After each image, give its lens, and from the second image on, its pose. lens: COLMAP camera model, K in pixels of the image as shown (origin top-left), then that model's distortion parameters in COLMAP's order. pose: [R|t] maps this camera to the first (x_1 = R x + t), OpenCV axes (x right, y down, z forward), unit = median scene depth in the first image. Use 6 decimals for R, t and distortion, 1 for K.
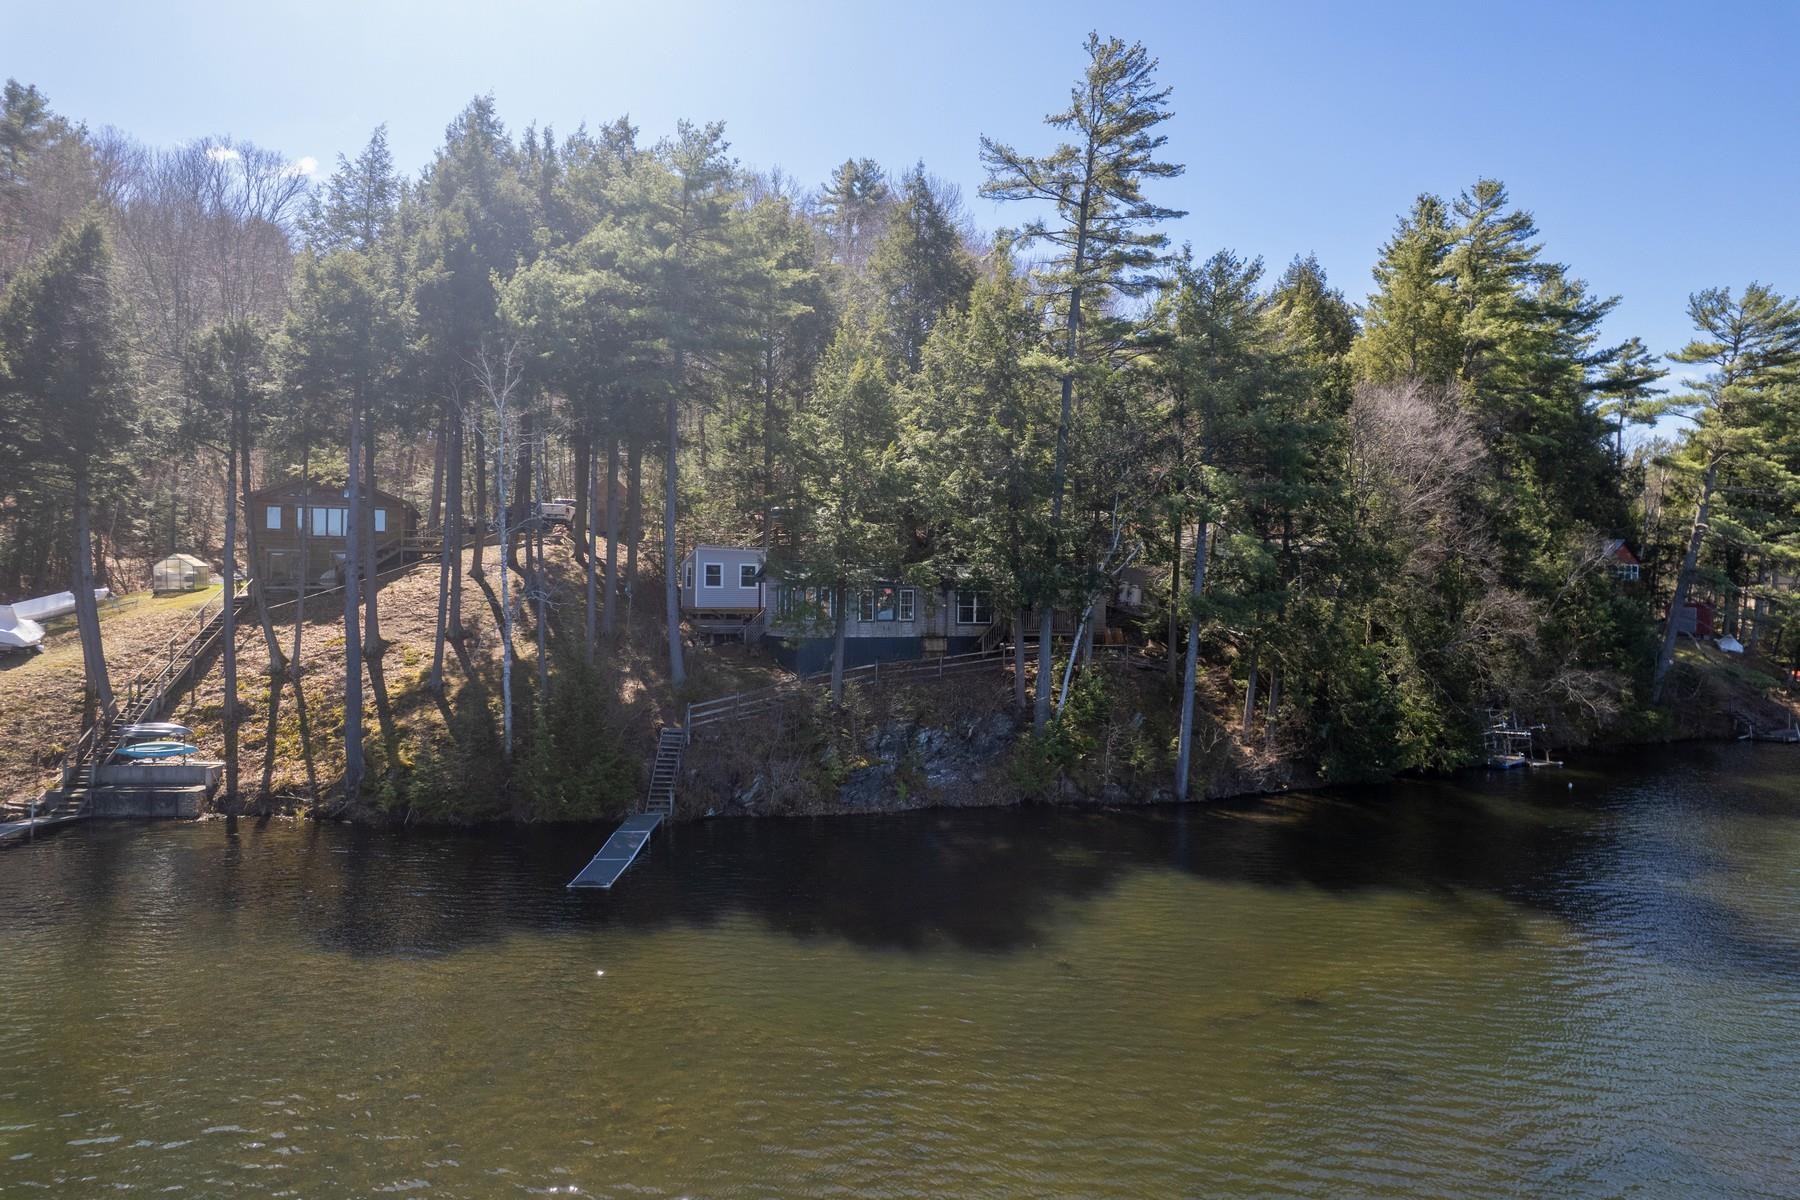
lens RADIAL K [[1131.5, 0, 900.0], [0, 1131.5, 600.0], [0, 0, 1]] dist [0.000653, -0.000003]
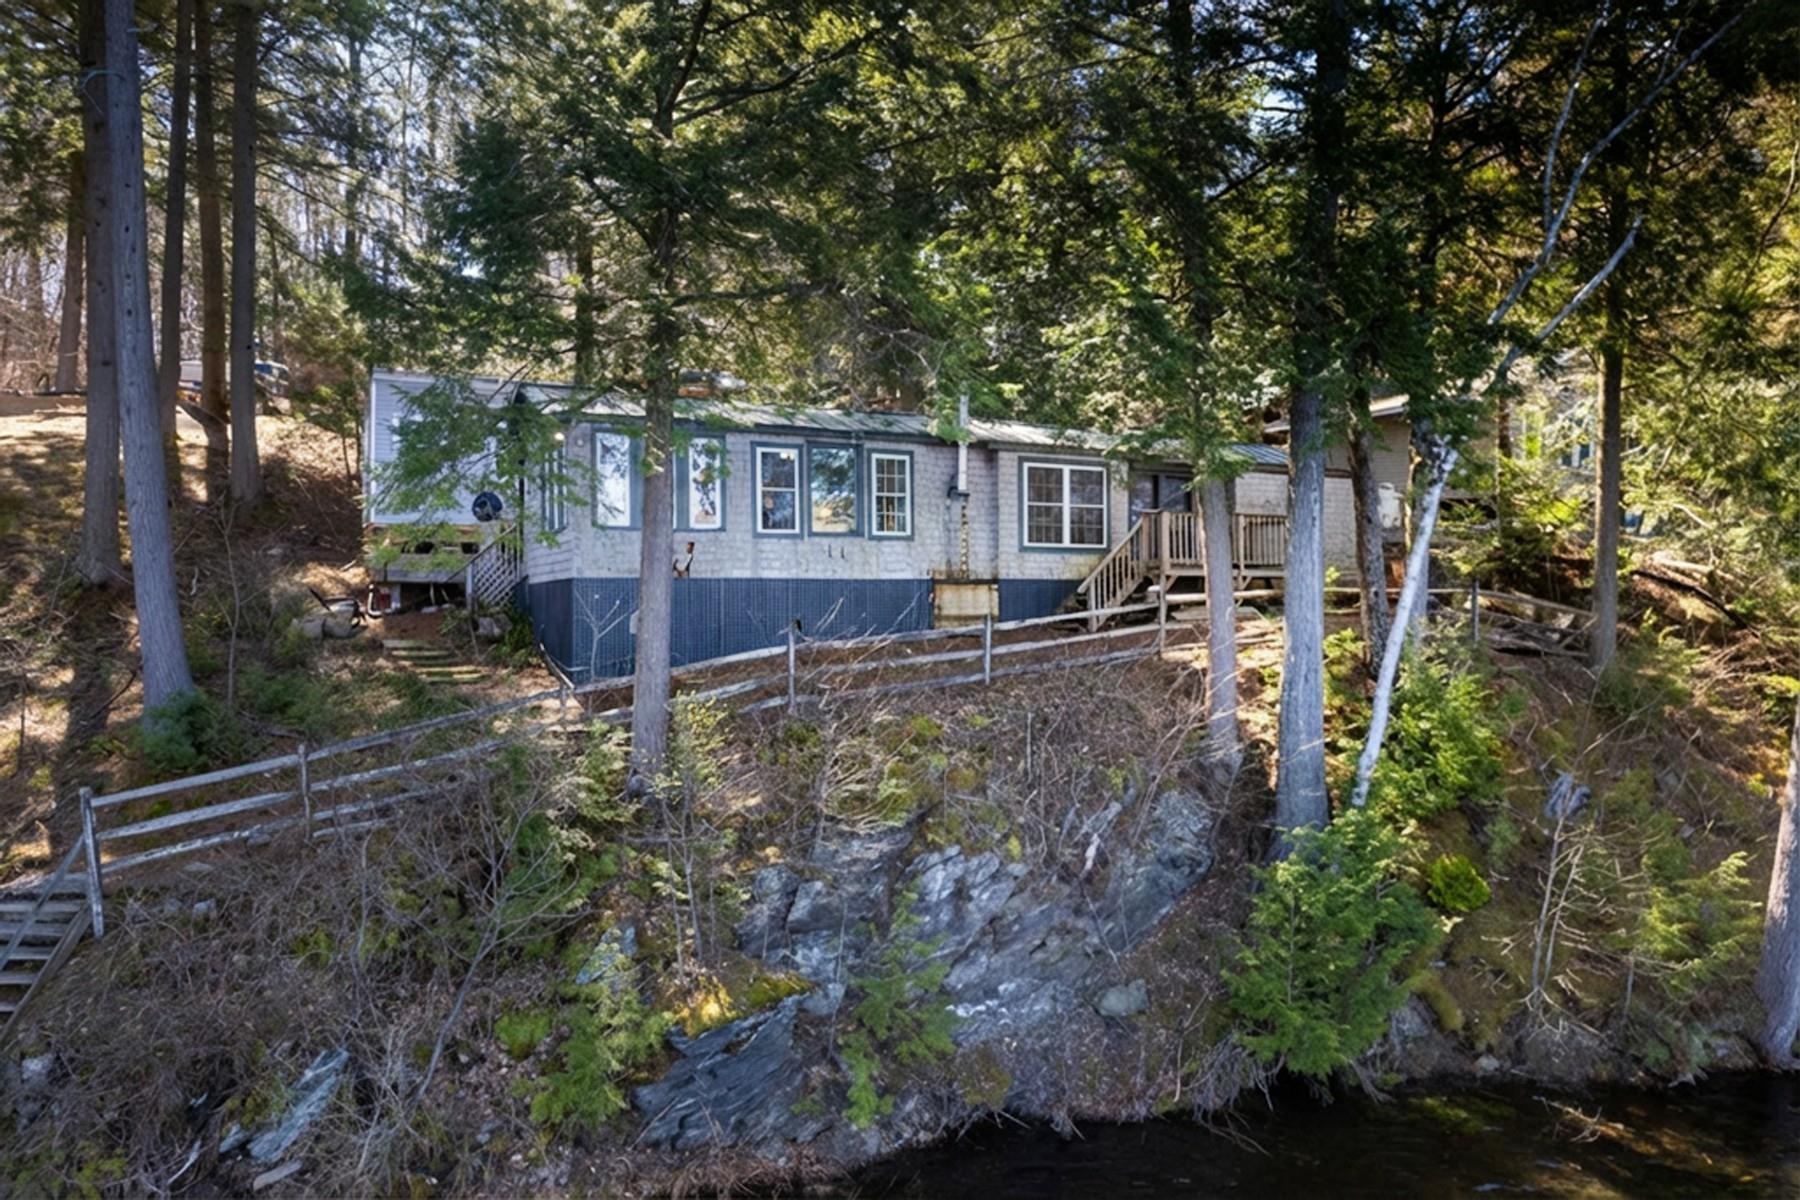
lens RADIAL K [[1151.4, 0, 900.0], [0, 1151.4, 600.0], [0, 0, 1]] dist [-0.001518, -0.000212]
pose [[0.999551, -0.021485, -0.020867, 0.017942], [0.021191, 0.999675, -0.014189, 0.049882], [0.021165, 0.013740, 0.999682, 0.680614]]
